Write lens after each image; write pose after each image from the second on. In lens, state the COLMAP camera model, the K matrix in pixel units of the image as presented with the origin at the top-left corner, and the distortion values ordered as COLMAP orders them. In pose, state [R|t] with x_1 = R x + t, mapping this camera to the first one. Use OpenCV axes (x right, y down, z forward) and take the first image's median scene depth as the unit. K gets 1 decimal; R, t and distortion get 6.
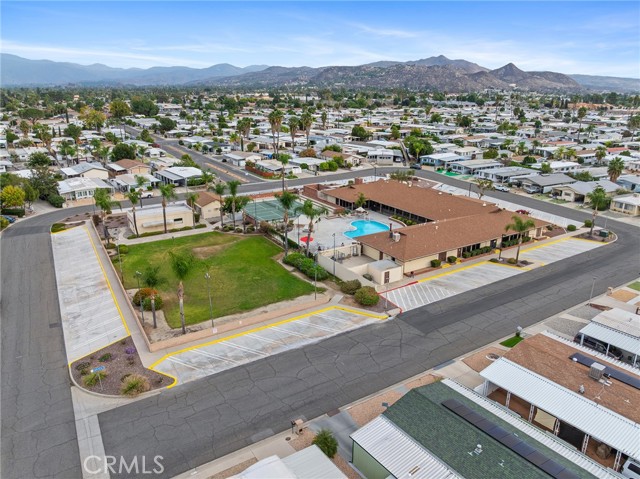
lens RADIAL K [[448.7, 0, 320.0], [0, 448.7, 239.5], [0, 0, 1]] dist [-0.038802, 0.005161]
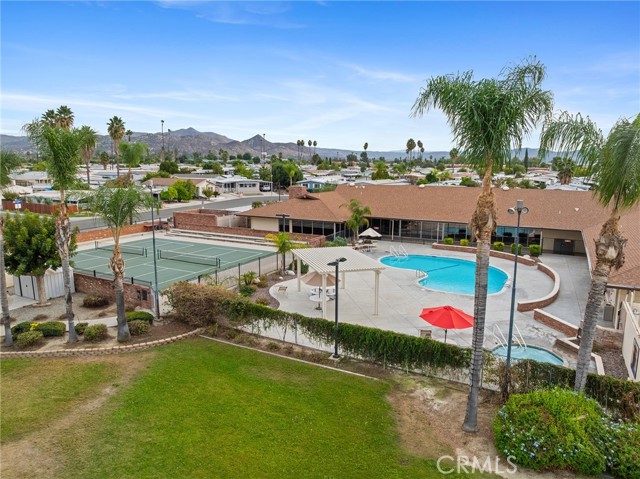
lens RADIAL K [[448.7, 0, 320.0], [0, 448.7, 239.5], [0, 0, 1]] dist [-0.038802, 0.005161]
pose [[0.863410, -0.084530, 0.497372, -0.187447], [0.159296, 0.981107, -0.109788, -0.023461], [-0.478695, 0.174022, 0.860563, 0.721769]]
